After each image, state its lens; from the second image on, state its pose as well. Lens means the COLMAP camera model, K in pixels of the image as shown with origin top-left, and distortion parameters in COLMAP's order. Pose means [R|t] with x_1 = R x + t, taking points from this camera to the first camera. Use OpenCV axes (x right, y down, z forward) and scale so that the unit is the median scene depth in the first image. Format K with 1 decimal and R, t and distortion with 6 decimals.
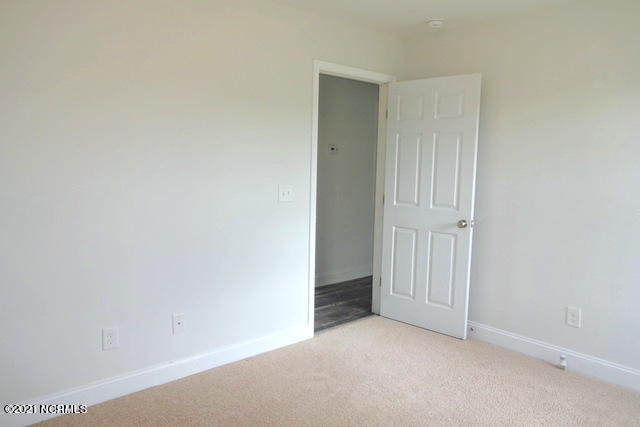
lens RADIAL K [[480.2, 0, 321.0], [0, 480.2, 212.8], [0, 0, 1]] dist [-0.001345, -0.011213]
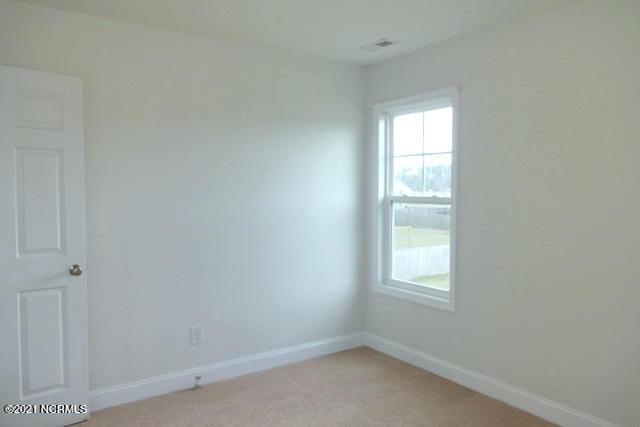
lens RADIAL K [[480.2, 0, 320.2], [0, 480.2, 216.3], [0, 0, 1]] dist [-0.001345, -0.011213]
pose [[0.123264, -0.071038, 0.989828, -0.402597], [0.125378, 0.990557, 0.055477, -0.054961], [-0.984422, 0.117264, 0.131006, 0.508998]]
